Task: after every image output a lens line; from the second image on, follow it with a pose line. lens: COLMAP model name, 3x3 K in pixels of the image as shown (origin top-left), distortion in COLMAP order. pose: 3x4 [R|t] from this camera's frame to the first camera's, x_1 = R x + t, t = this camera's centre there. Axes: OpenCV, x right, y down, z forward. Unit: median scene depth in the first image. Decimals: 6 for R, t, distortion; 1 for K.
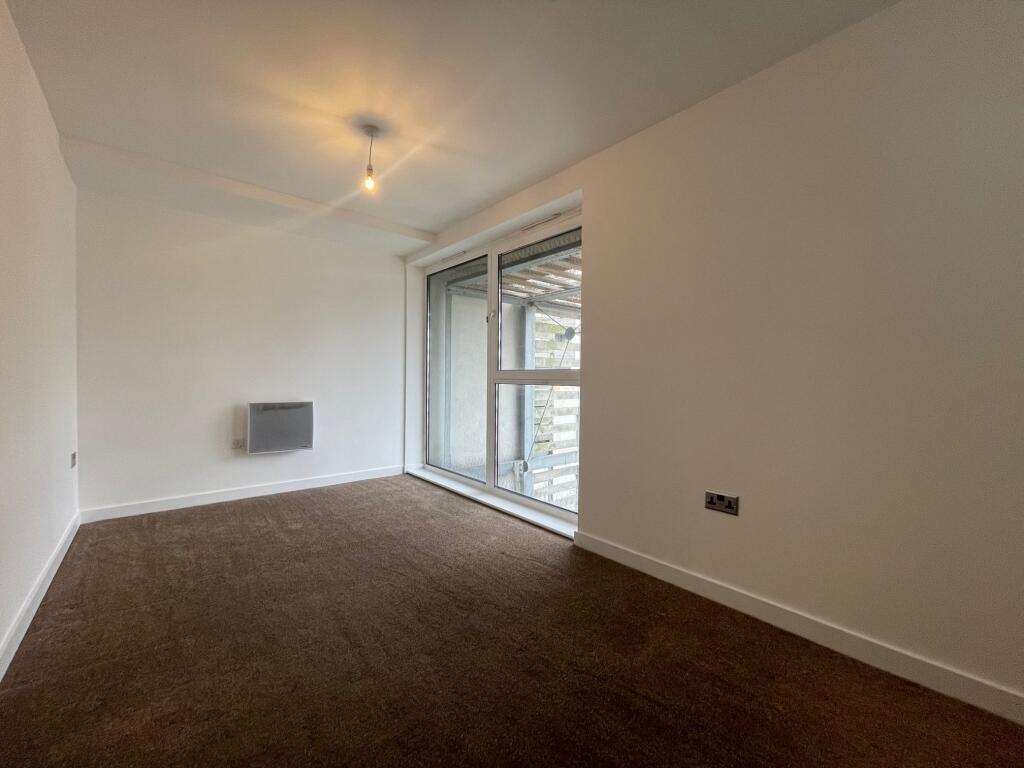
lens RADIAL K [[413.5, 0, 507.8], [0, 413.5, 384.5], [0, 0, 1]] dist [-0.000465, -0.000458]
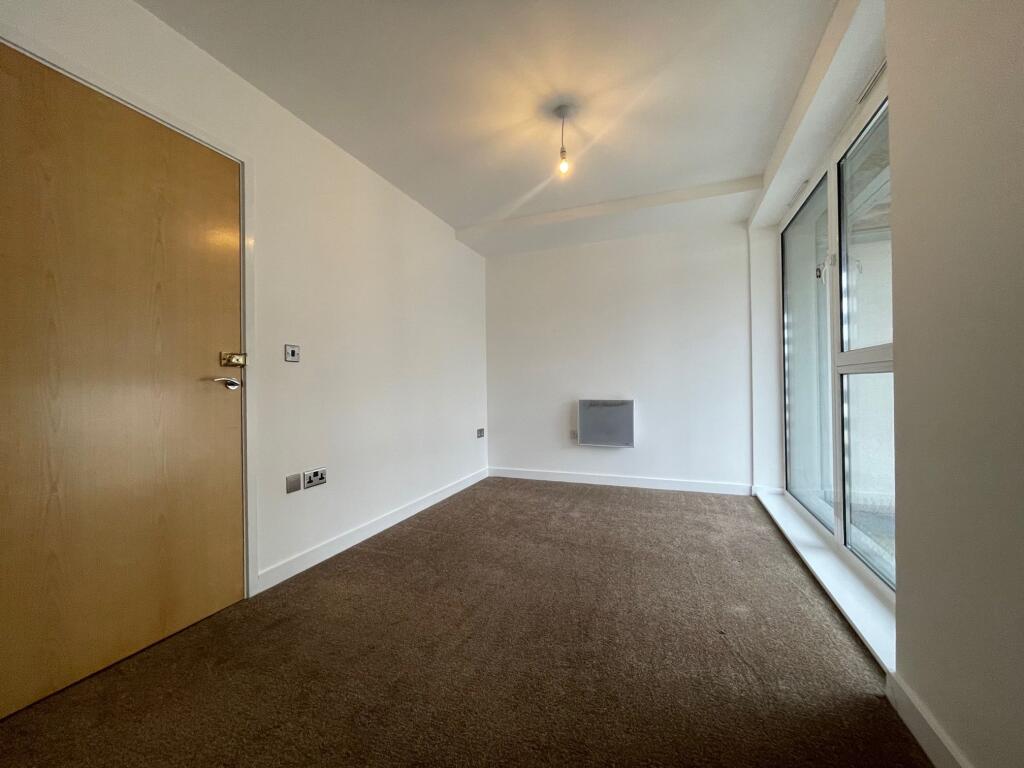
lens RADIAL K [[413.9, 0, 507.9], [0, 413.9, 384.0], [0, 0, 1]] dist [-0.000446, -0.000279]
pose [[0.471359, -0.017483, -0.881768, 0.308179], [0.002628, 0.999827, -0.018418, 0.024141], [0.881938, 0.006364, 0.471323, 0.305498]]
